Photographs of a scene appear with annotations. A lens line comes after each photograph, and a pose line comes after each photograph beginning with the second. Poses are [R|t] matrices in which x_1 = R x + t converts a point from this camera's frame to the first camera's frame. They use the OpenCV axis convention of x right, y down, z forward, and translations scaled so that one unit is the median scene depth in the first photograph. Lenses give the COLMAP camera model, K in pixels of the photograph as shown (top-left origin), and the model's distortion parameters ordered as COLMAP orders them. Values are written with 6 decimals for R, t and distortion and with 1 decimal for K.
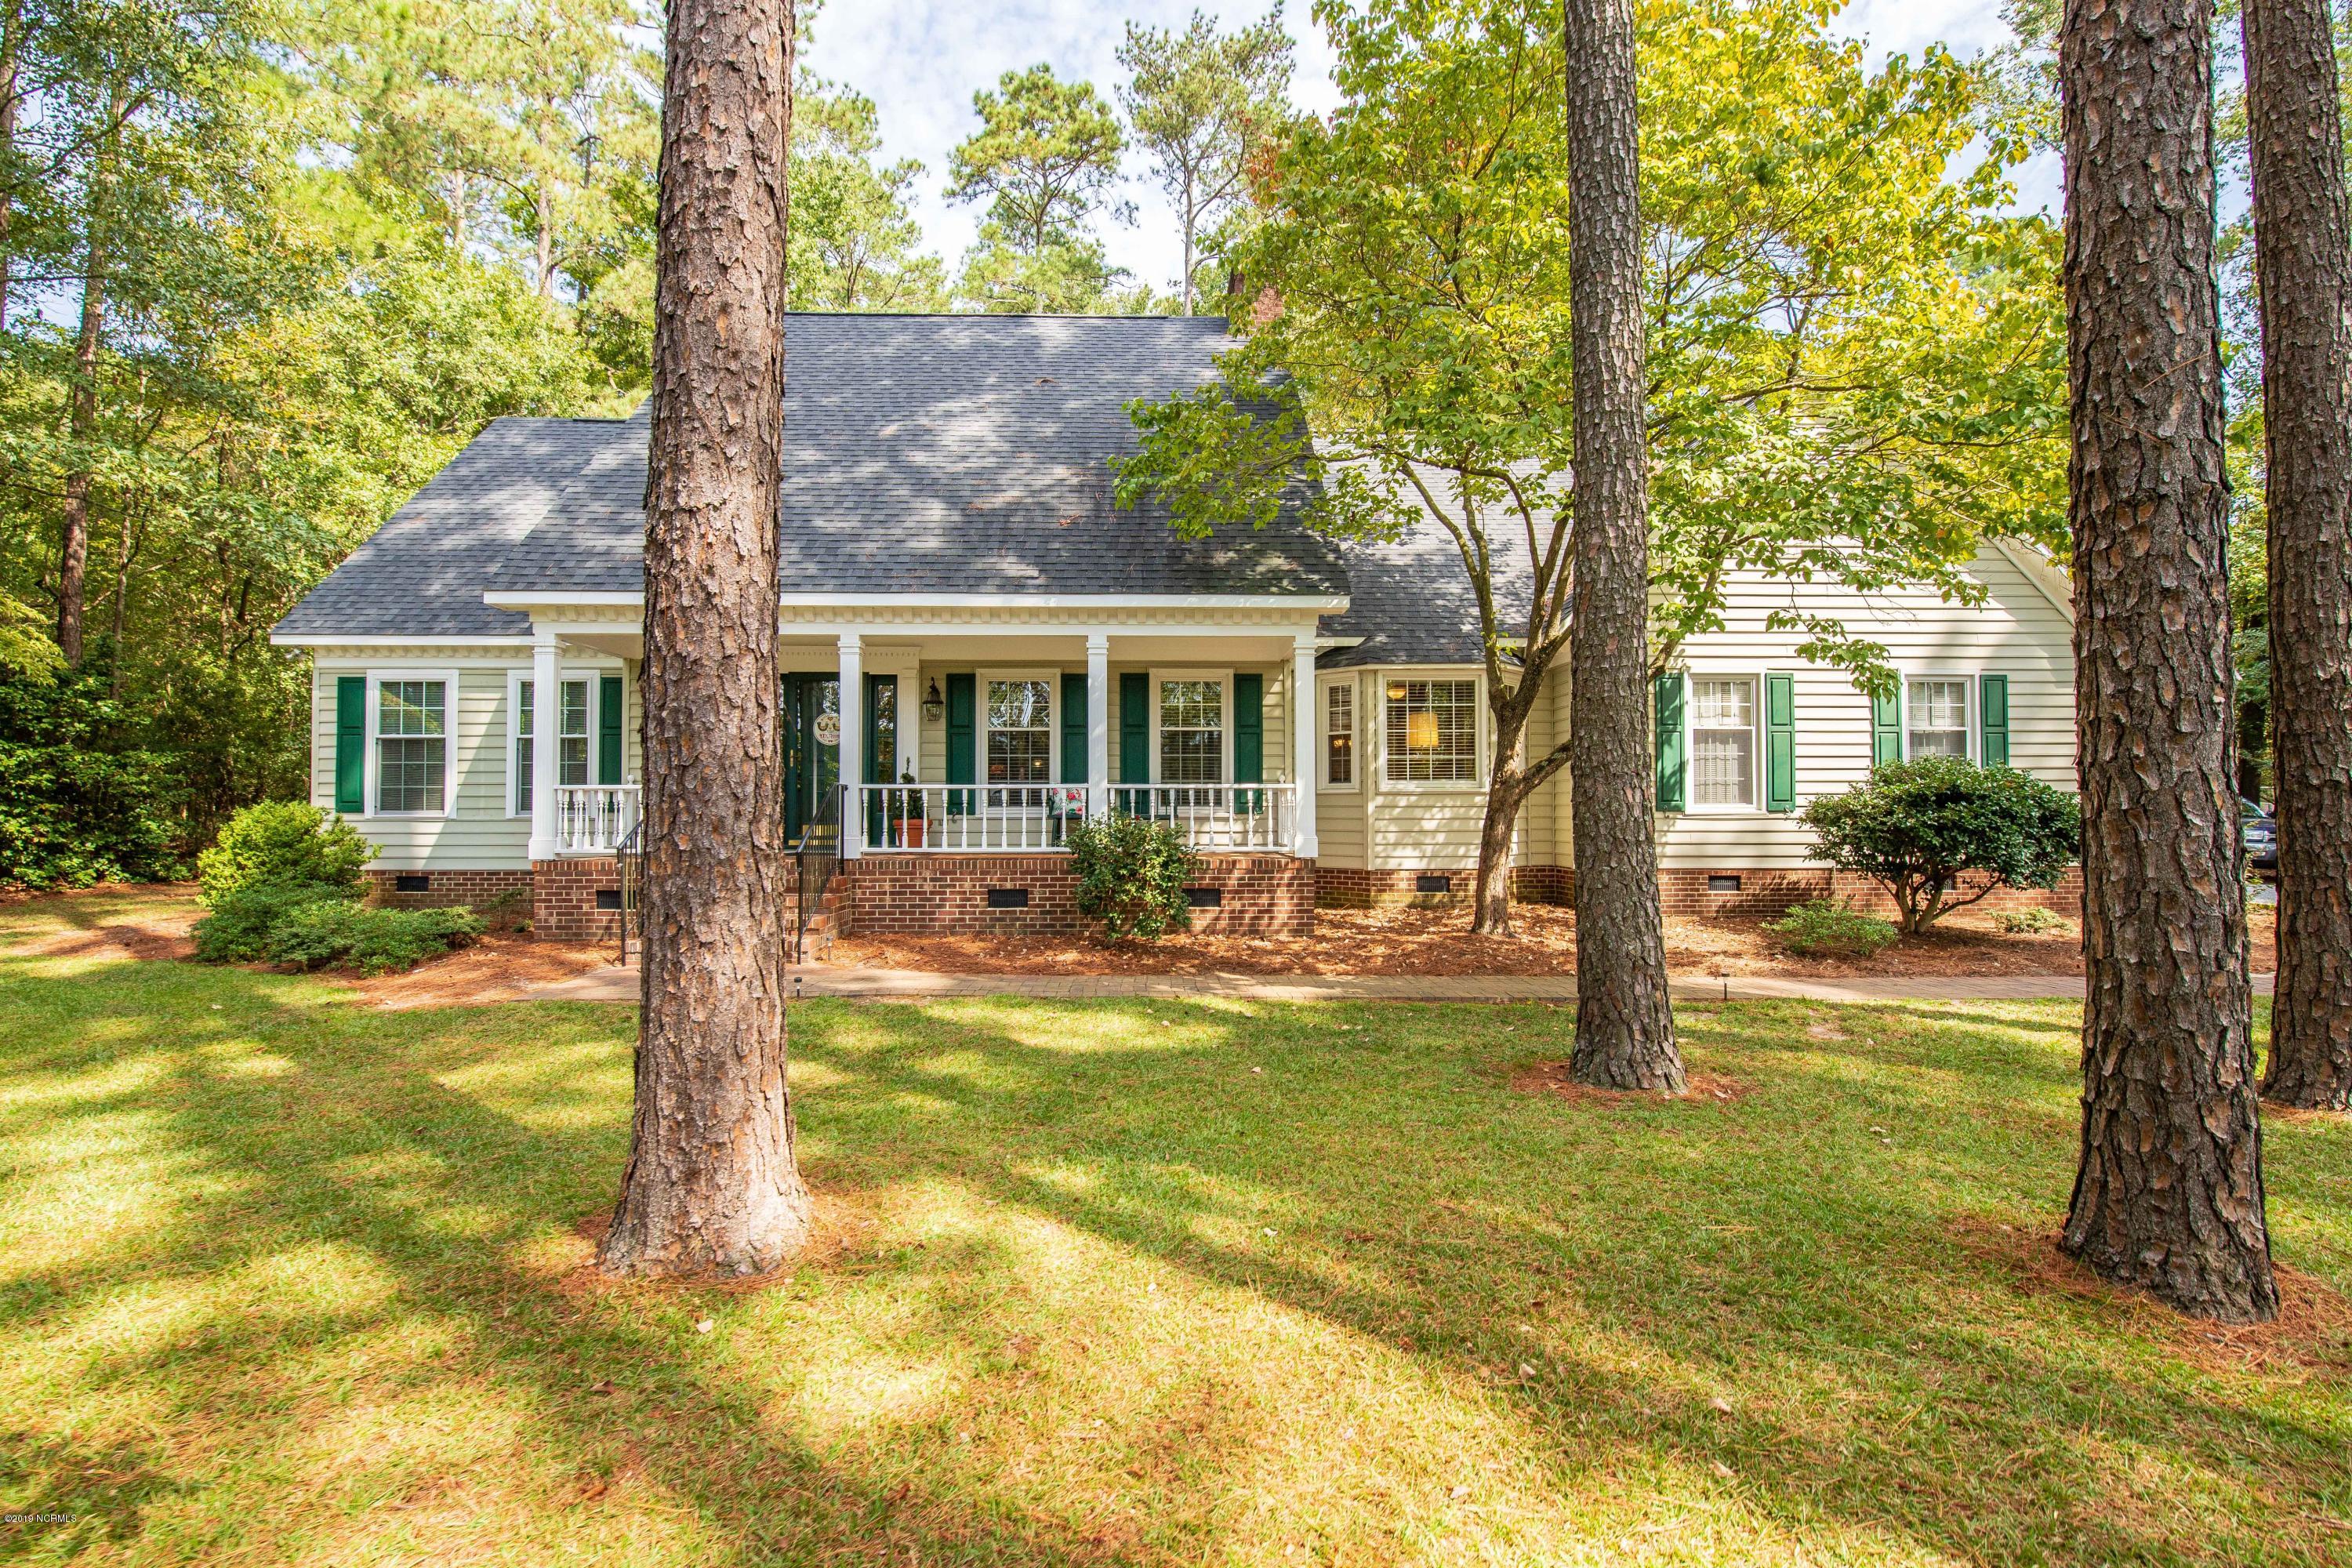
lens RADIAL K [[997.2, 0, 1176.0], [0, 997.2, 784.0], [0, 0, 1]] dist [-0.001058, -0.008571]
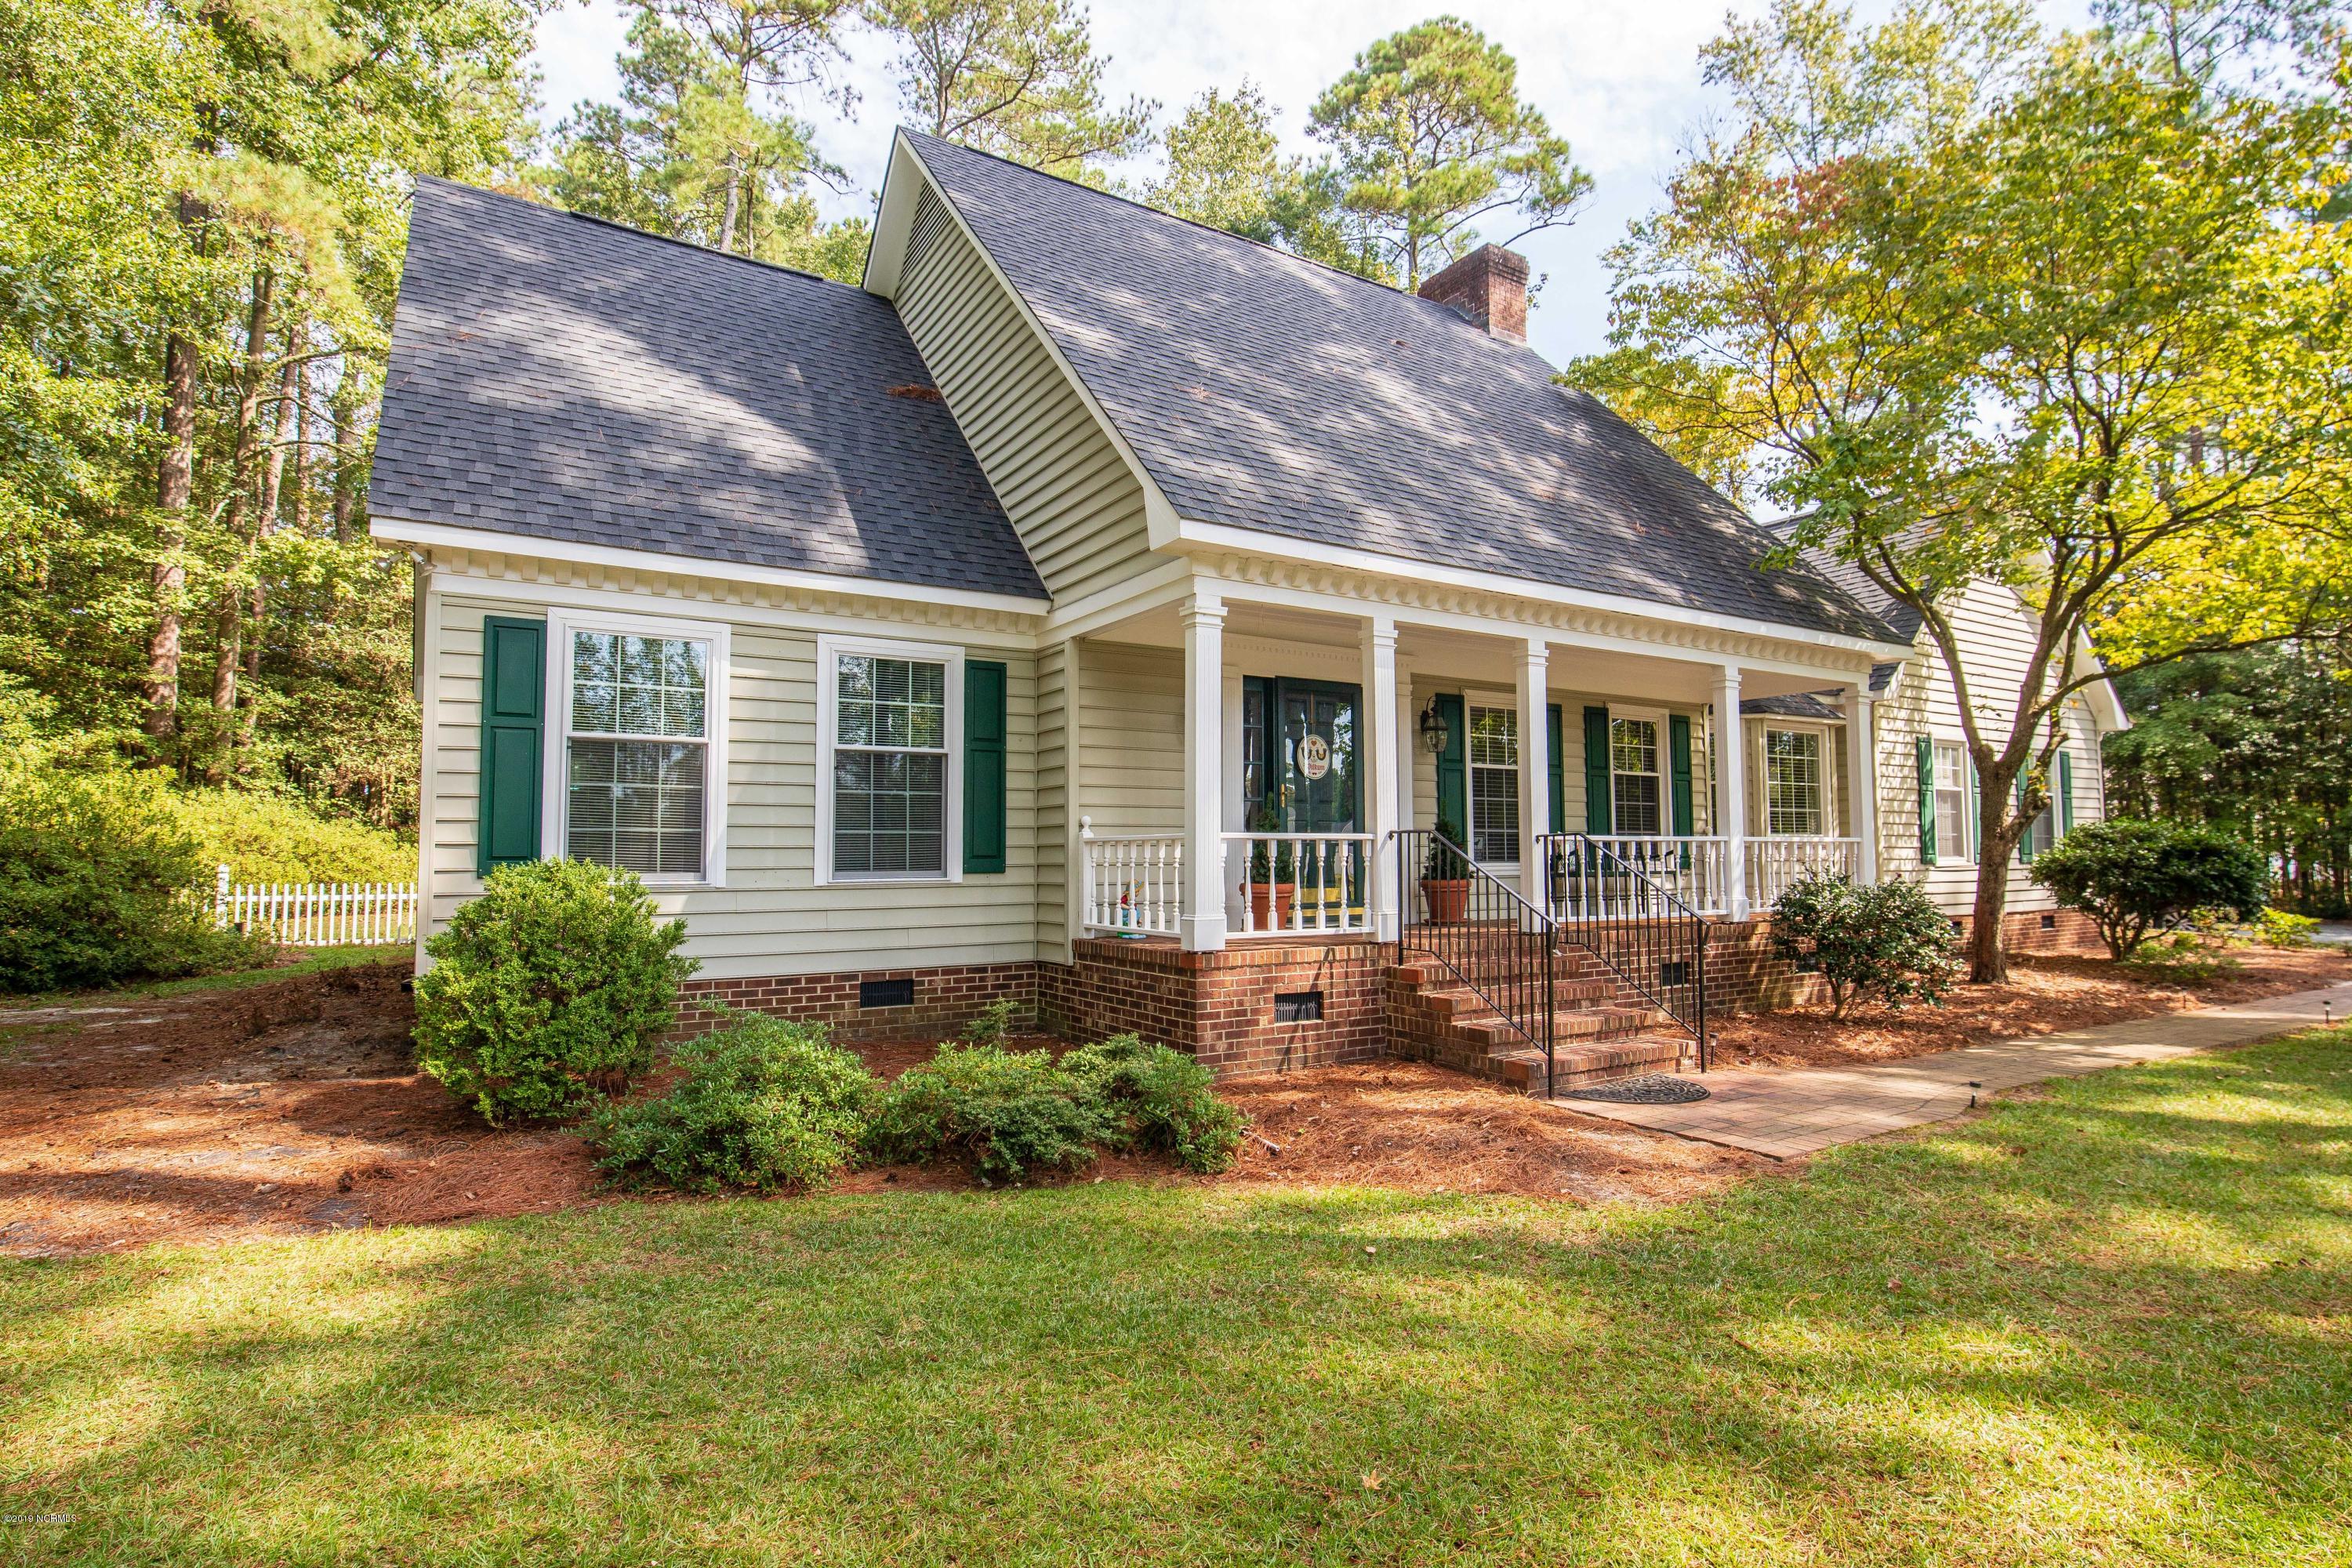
lens RADIAL K [[1161.3, 0, 1176.0], [0, 1161.3, 784.0], [0, 0, 1]] dist [0.001457, -0.000303]
pose [[0.868277, 0.029715, 0.495188, -0.841772], [-0.010443, 0.999078, -0.041641, 0.001205], [-0.495969, 0.030984, 0.867787, 0.303546]]
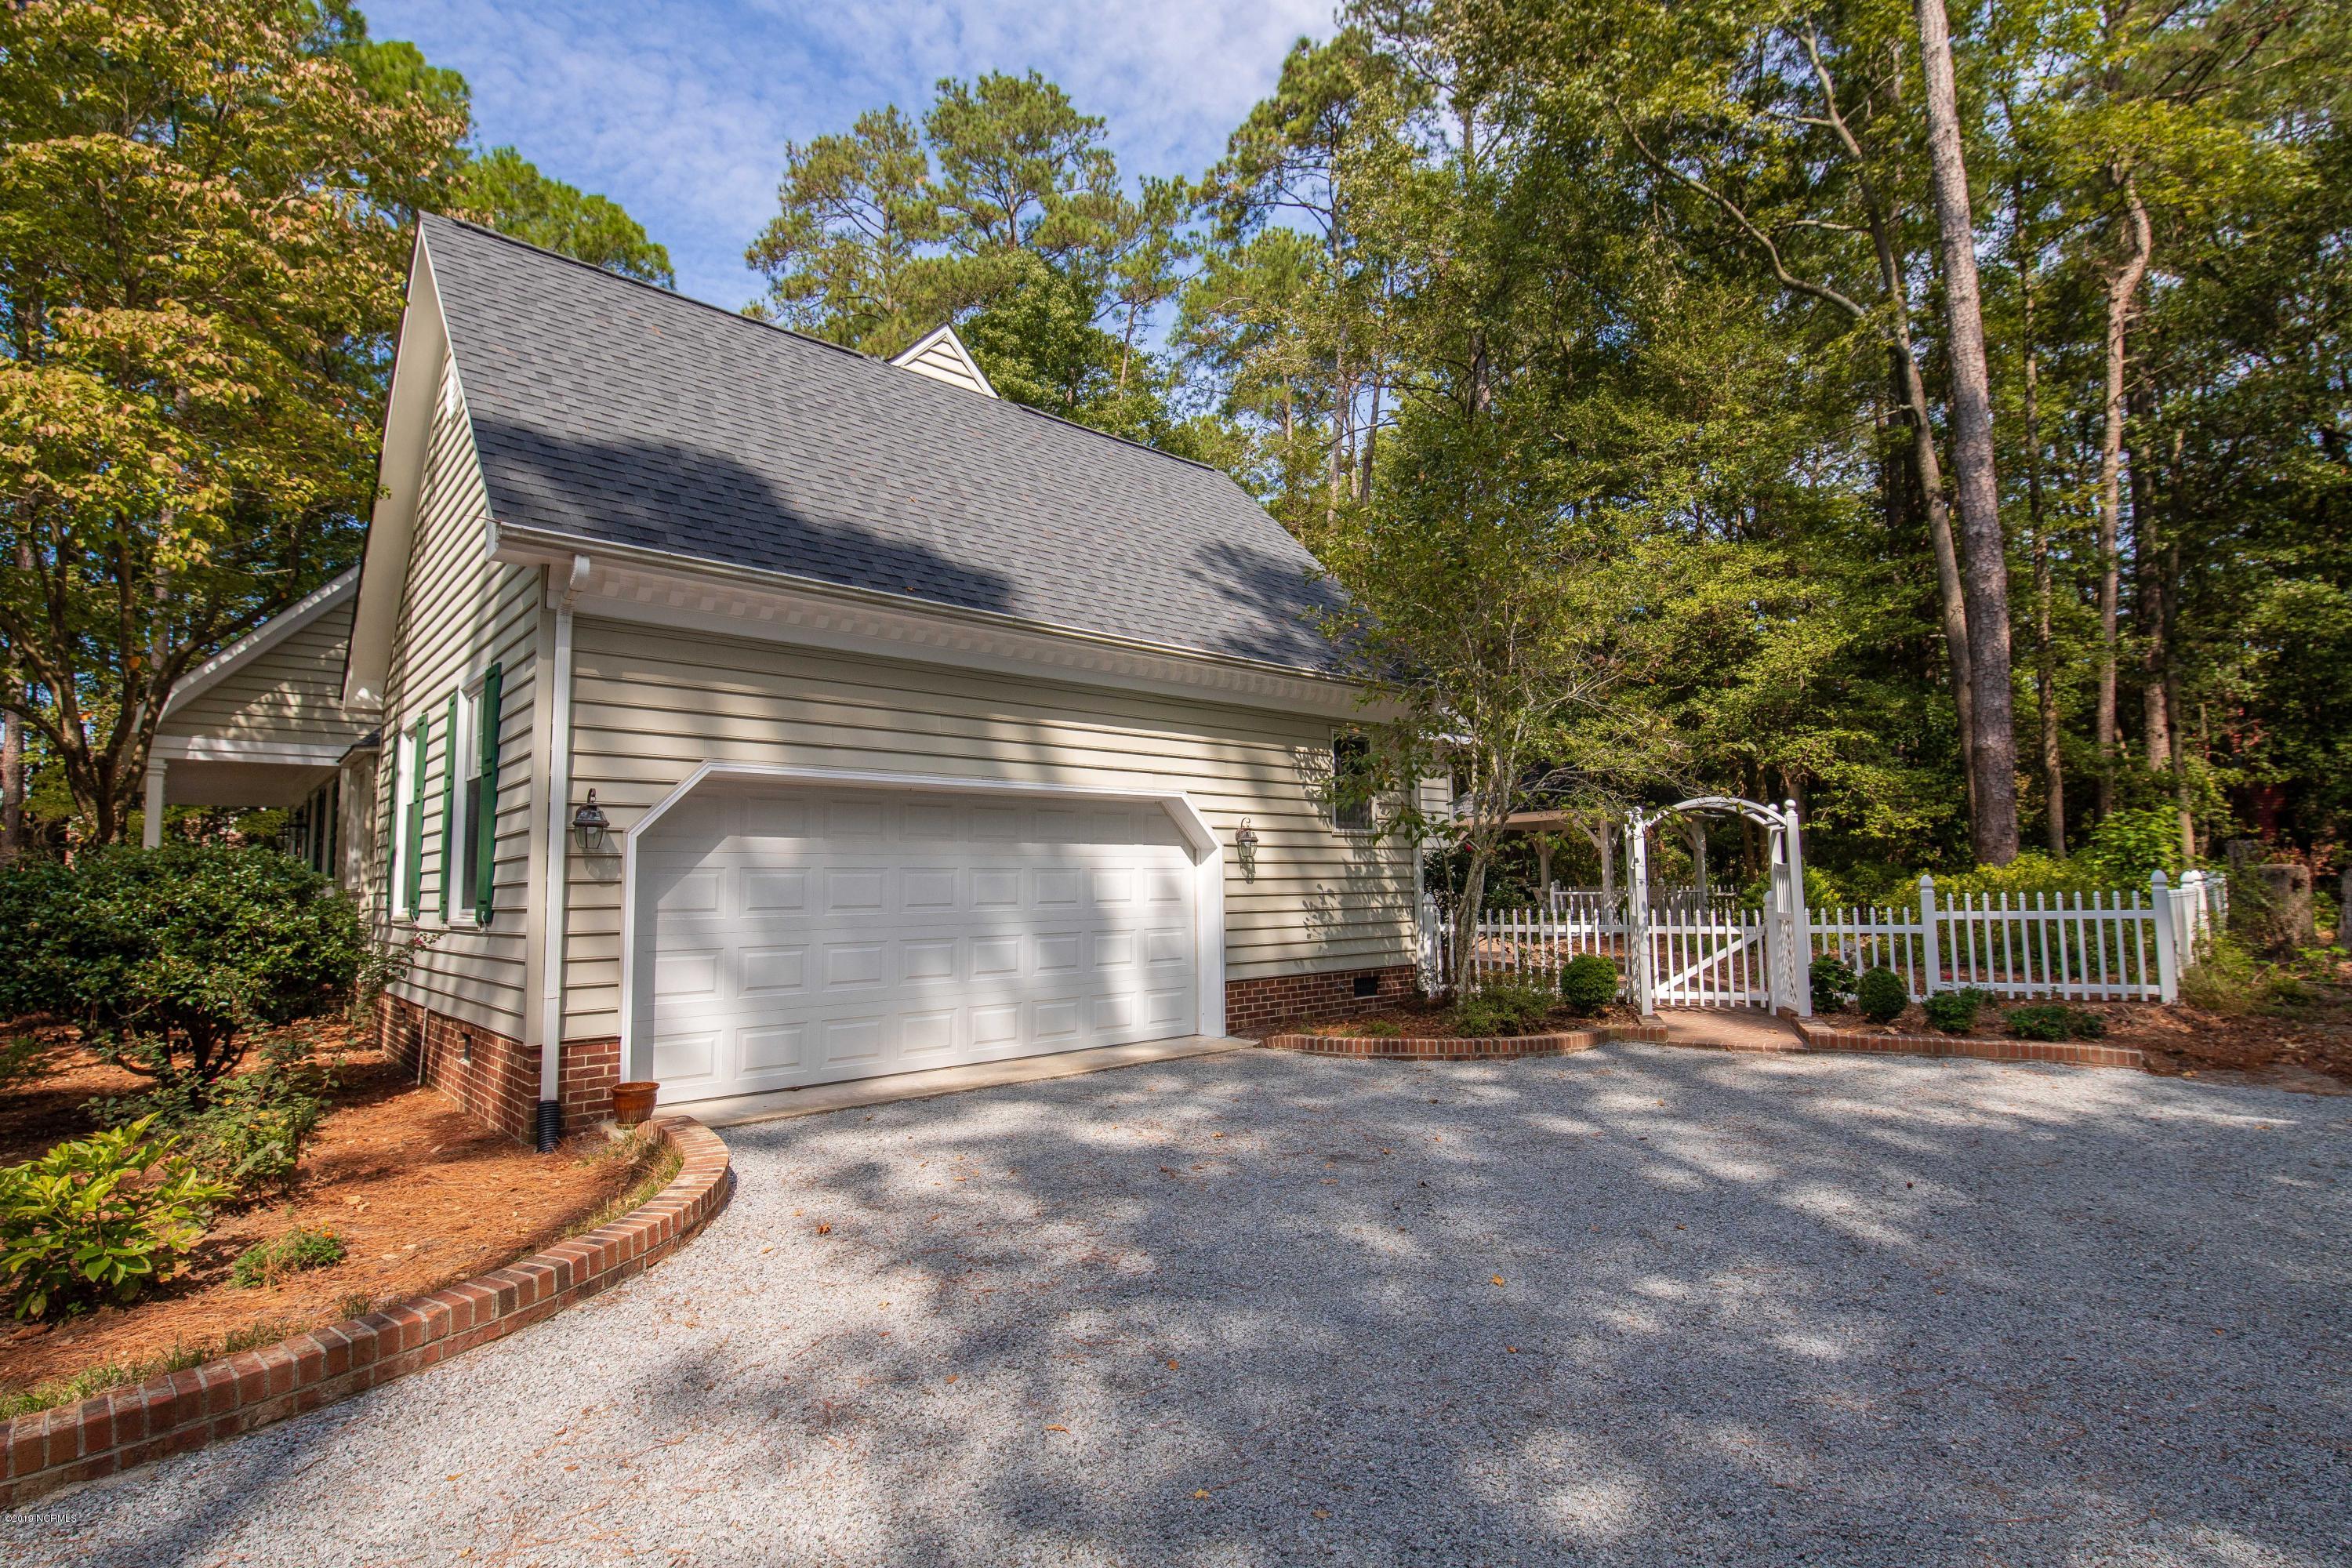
lens RADIAL K [[1116.7, 0, 1176.0], [0, 1116.7, 784.0], [0, 0, 1]] dist [-0.001024, -0.000802]
pose [[0.656584, -0.082004, -0.749782, 1.526531], [0.035029, 0.996315, -0.078293, 0.013624], [0.753439, 0.025141, 0.657037, 0.891041]]
